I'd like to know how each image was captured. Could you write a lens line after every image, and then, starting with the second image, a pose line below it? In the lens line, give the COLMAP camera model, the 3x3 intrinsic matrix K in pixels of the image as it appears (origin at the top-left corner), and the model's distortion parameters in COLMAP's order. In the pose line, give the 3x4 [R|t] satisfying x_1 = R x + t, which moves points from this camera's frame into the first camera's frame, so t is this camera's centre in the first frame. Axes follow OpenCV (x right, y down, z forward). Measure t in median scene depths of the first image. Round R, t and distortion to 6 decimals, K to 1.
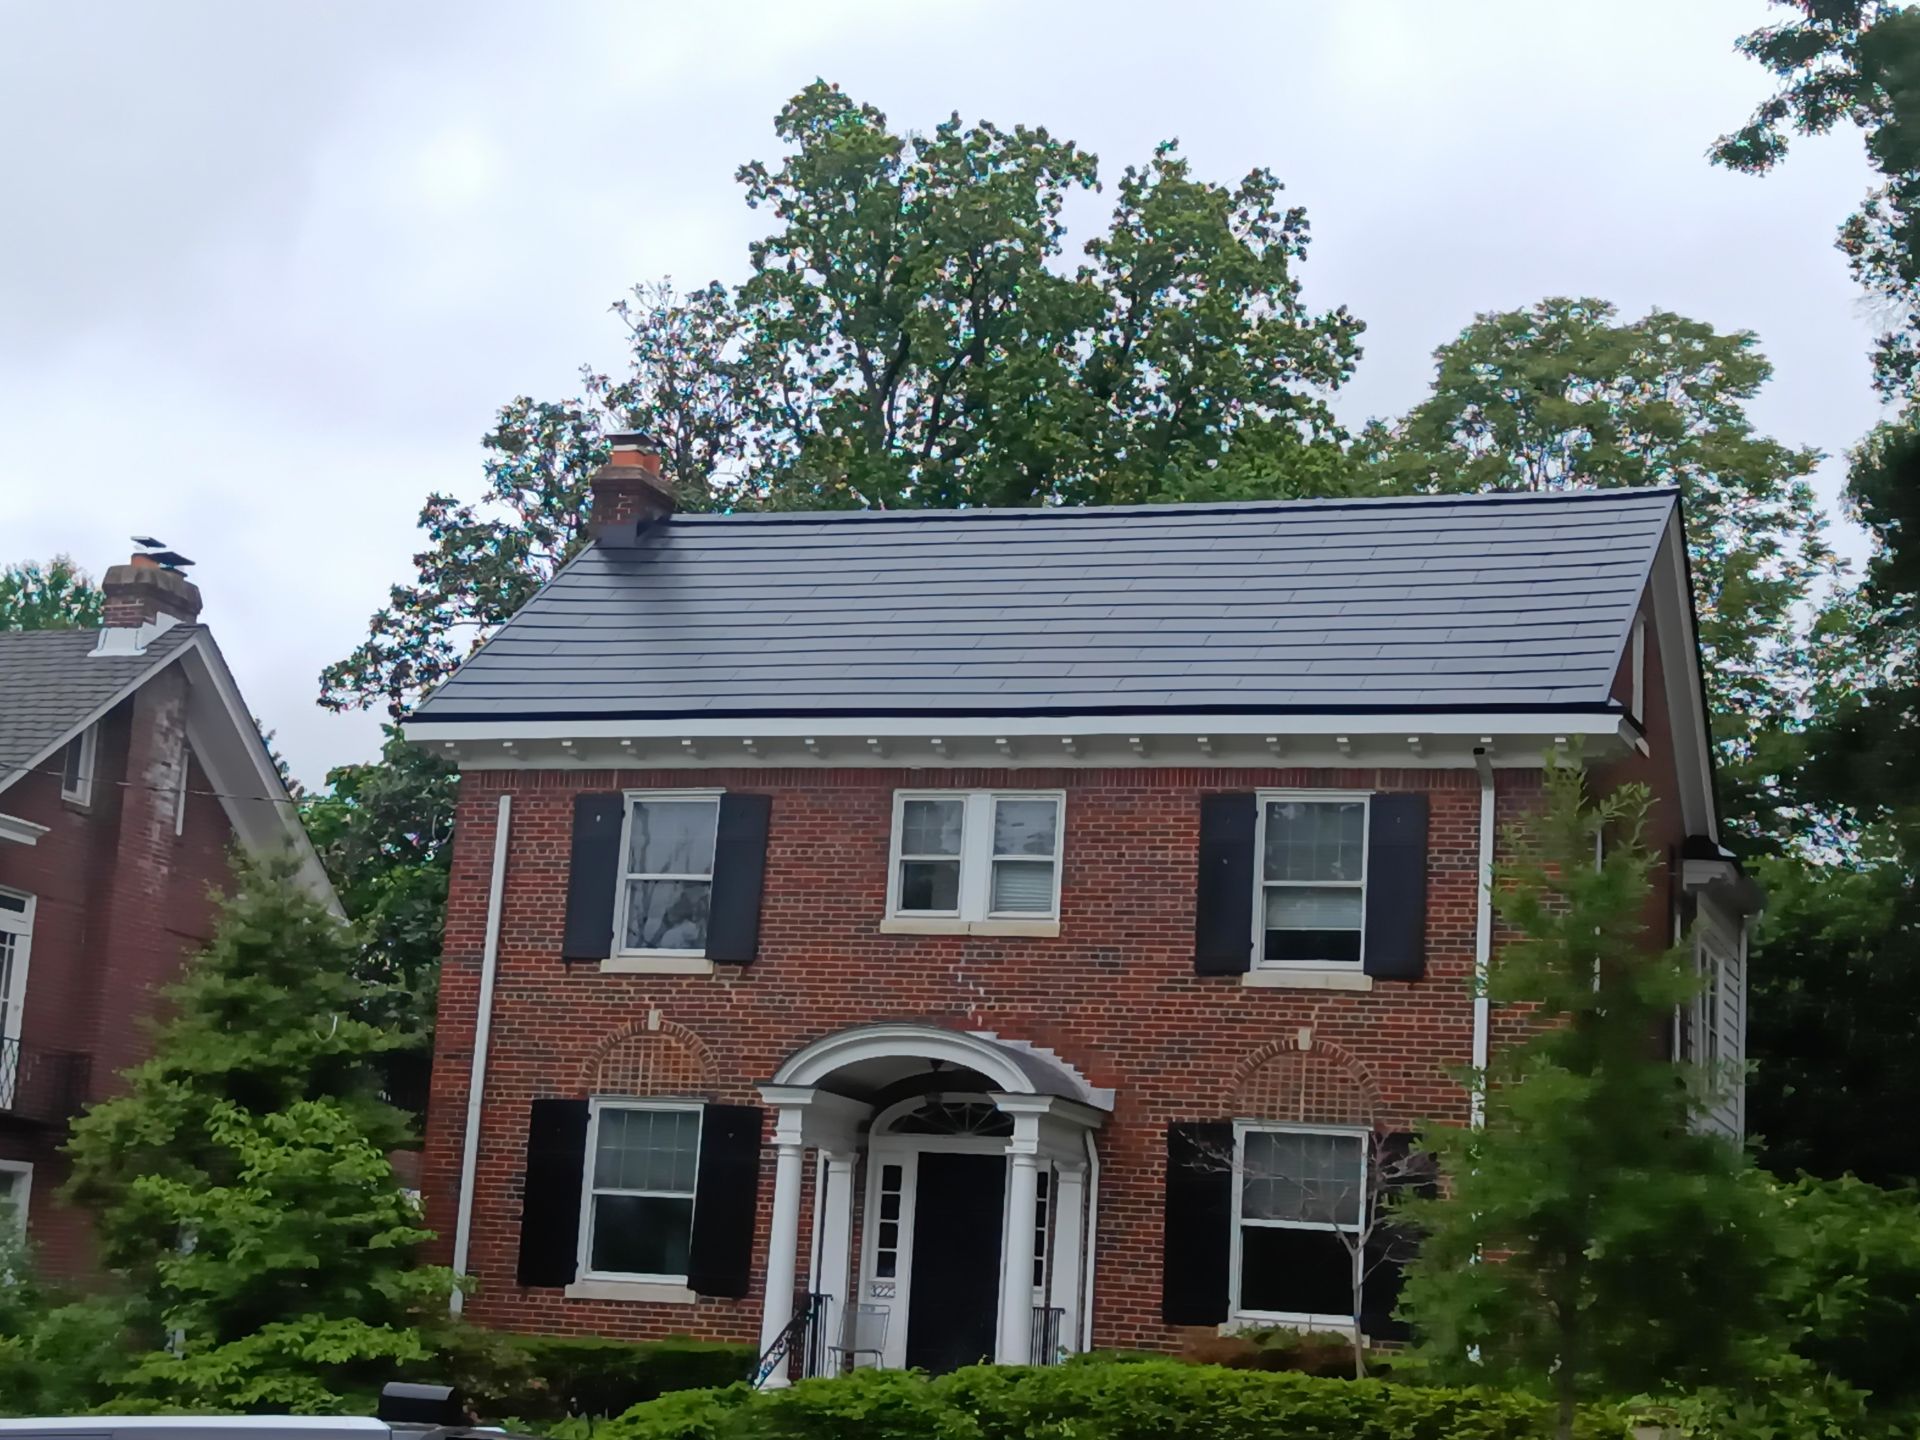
lens RADIAL K [[3290.2, 0, 963.8], [0, 3290.2, 636.2], [0, 0, 1]] dist [0.132067, -0.693073]
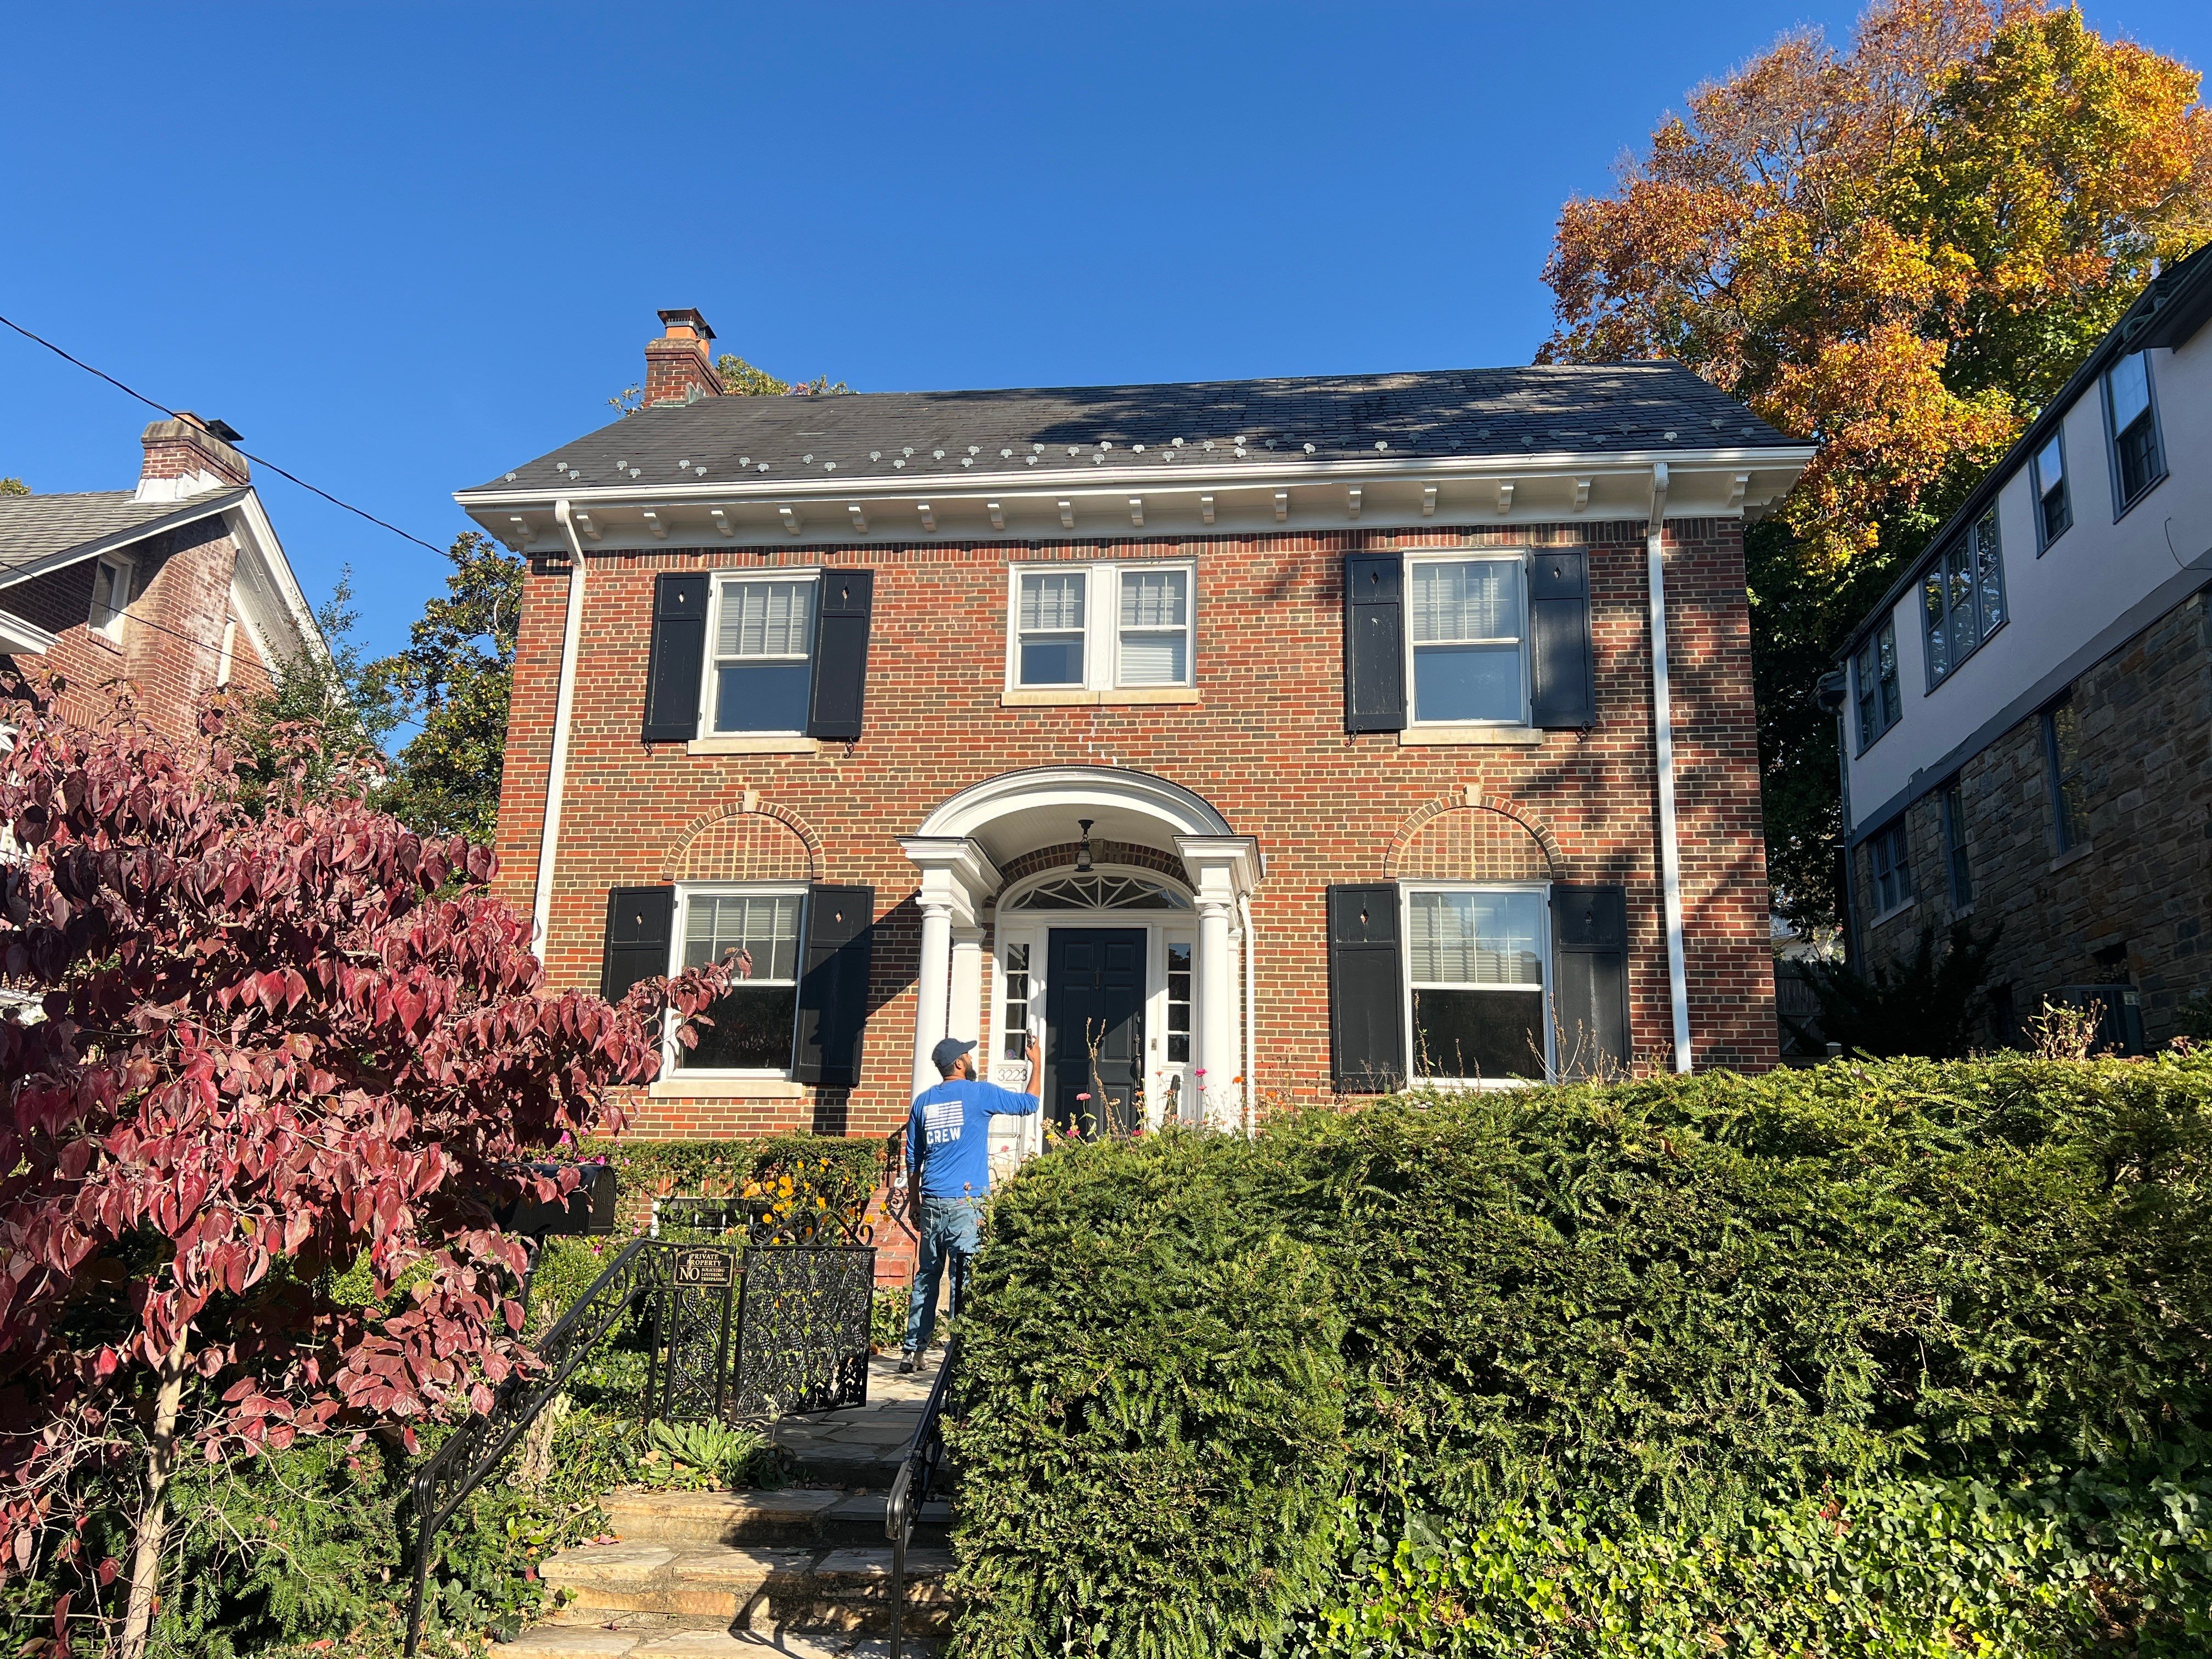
lens RADIAL K [[1629.7, 0, 1133.6], [0, 1629.7, 827.6], [0, 0, 1]] dist [0.146843, -0.233781]
pose [[0.973125, 0.008367, 0.230124, -0.095537], [-0.008143, 0.999965, -0.001923, 0.124700], [-0.230132, -0.000003, 0.973159, 0.522751]]
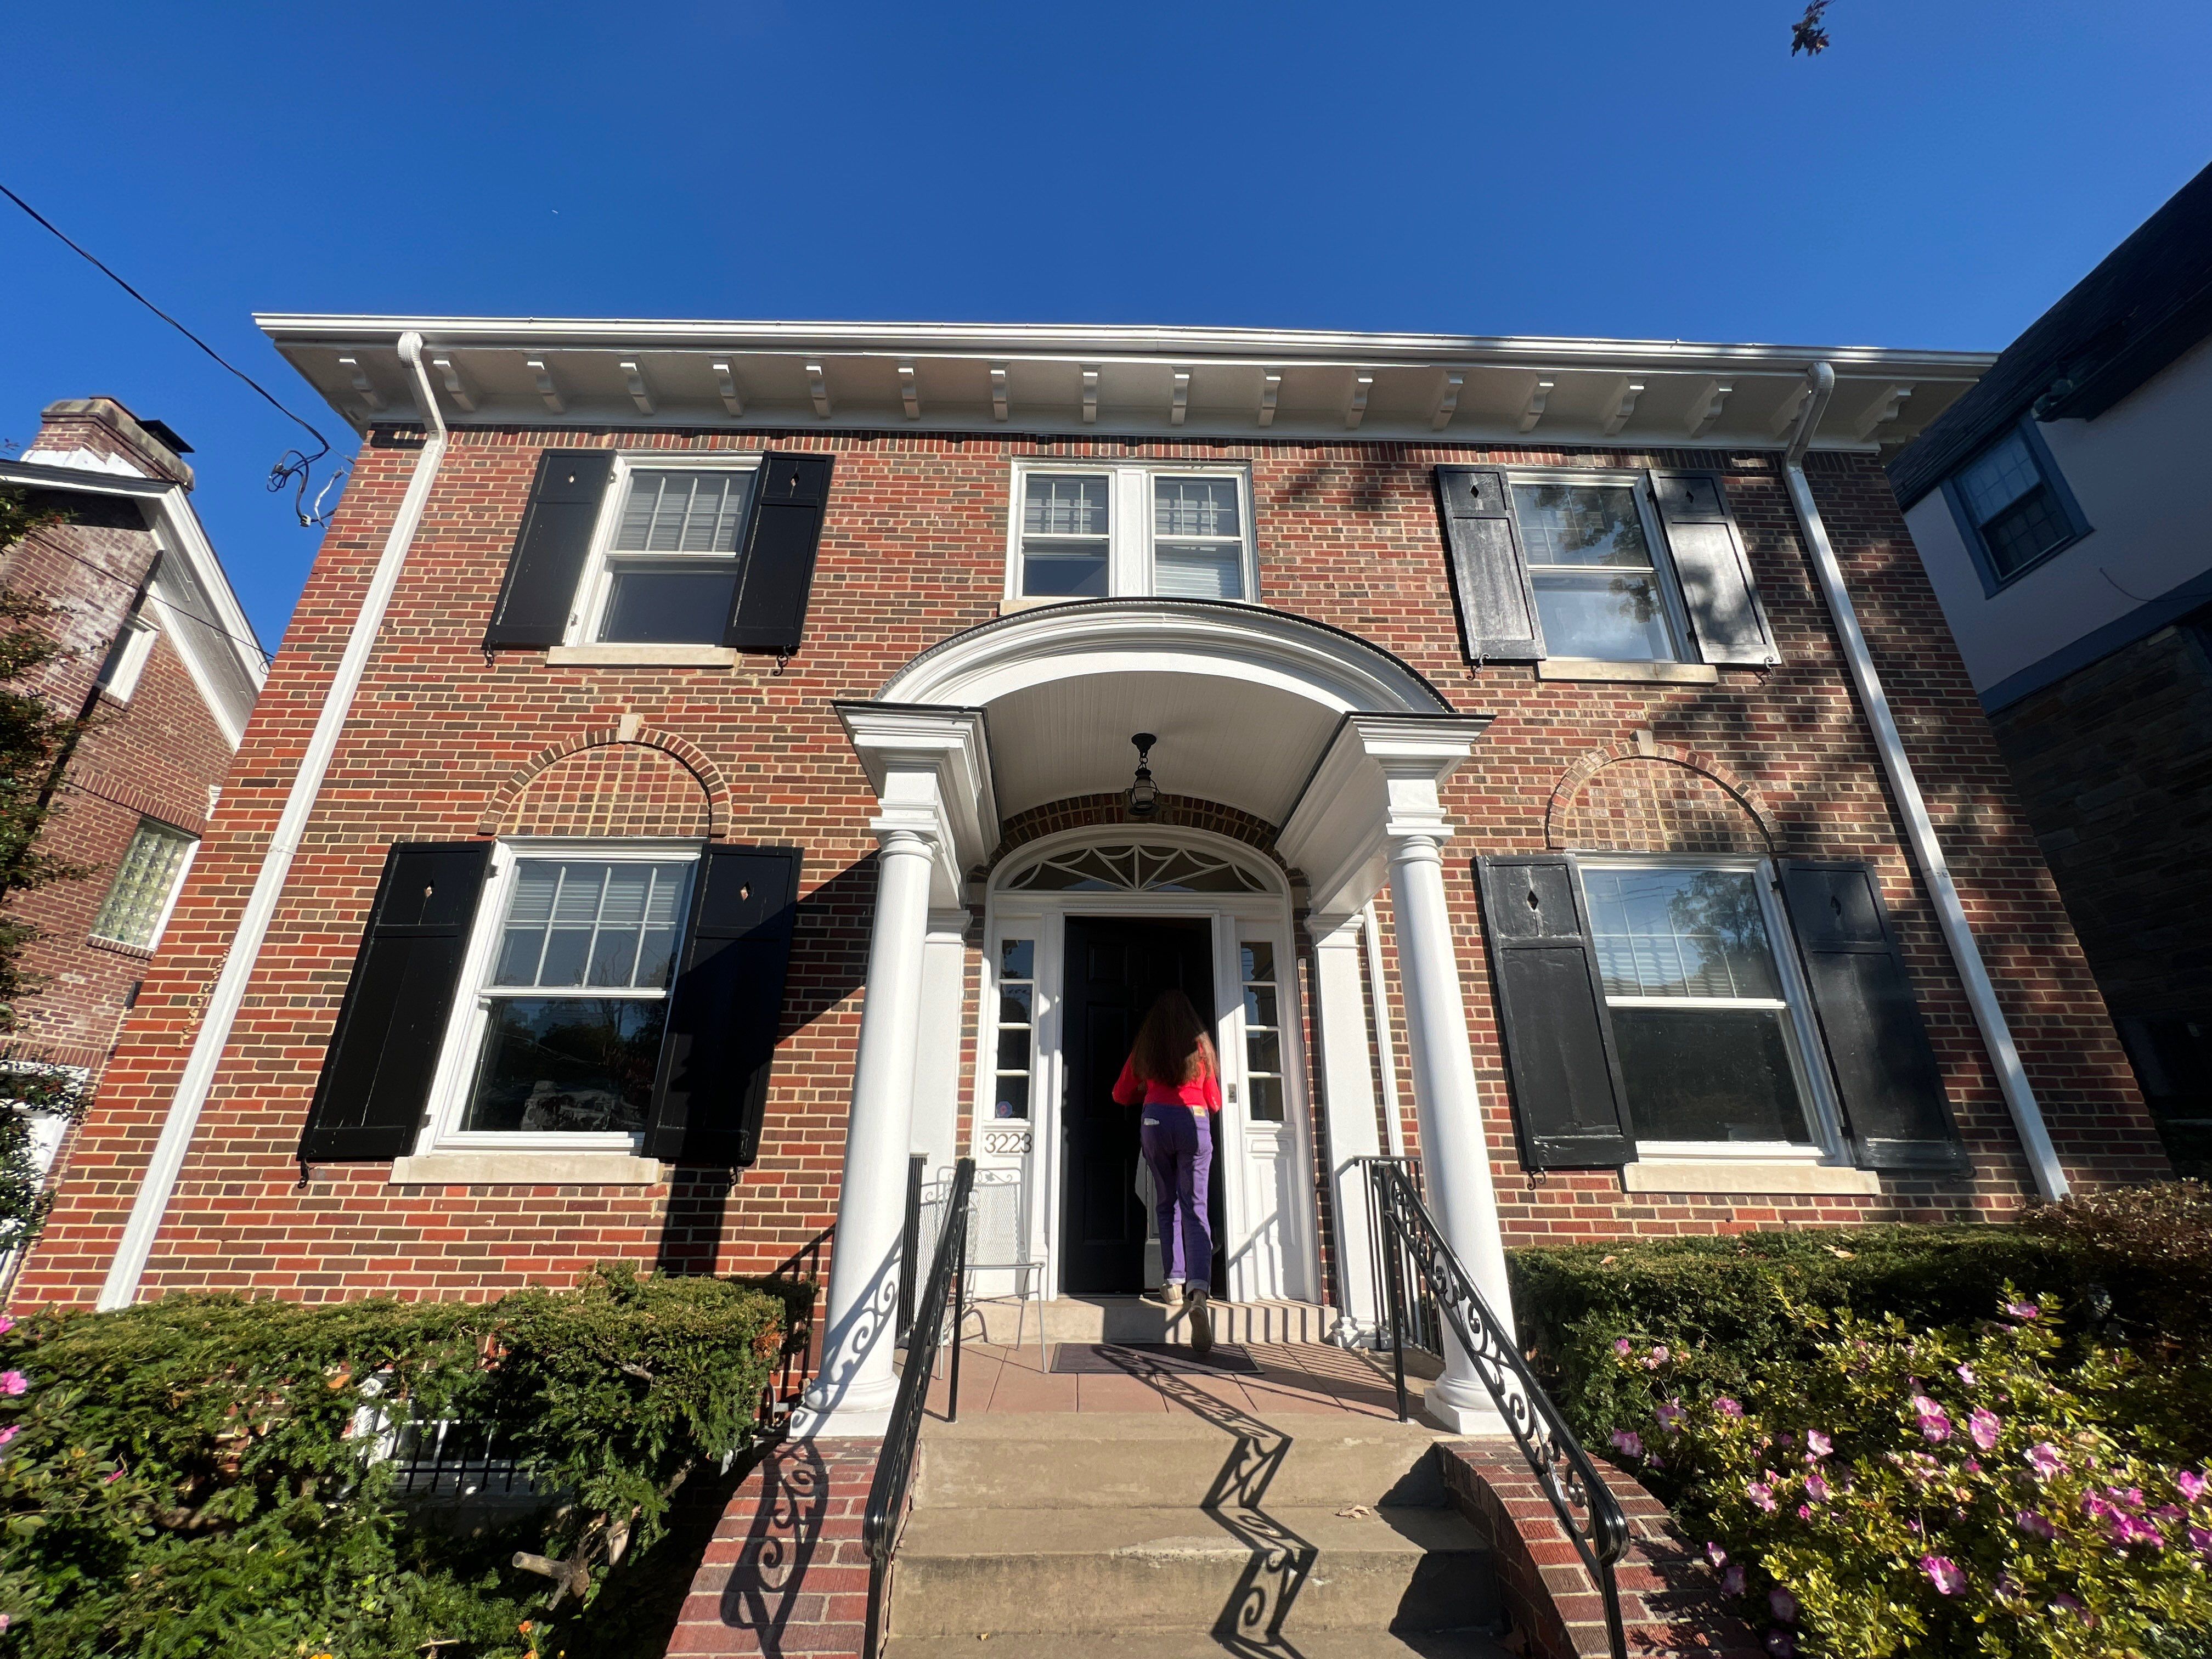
lens RADIAL K [[884.2, 0, 1106.0], [0, 884.2, 829.5], [0, 0, 1]] dist [-0.002796, 0.000005]
pose [[0.932440, 0.075557, 0.353336, -0.066469], [-0.024051, 0.988702, -0.147956, 0.160556], [-0.360523, 0.129462, 0.923722, 0.812965]]
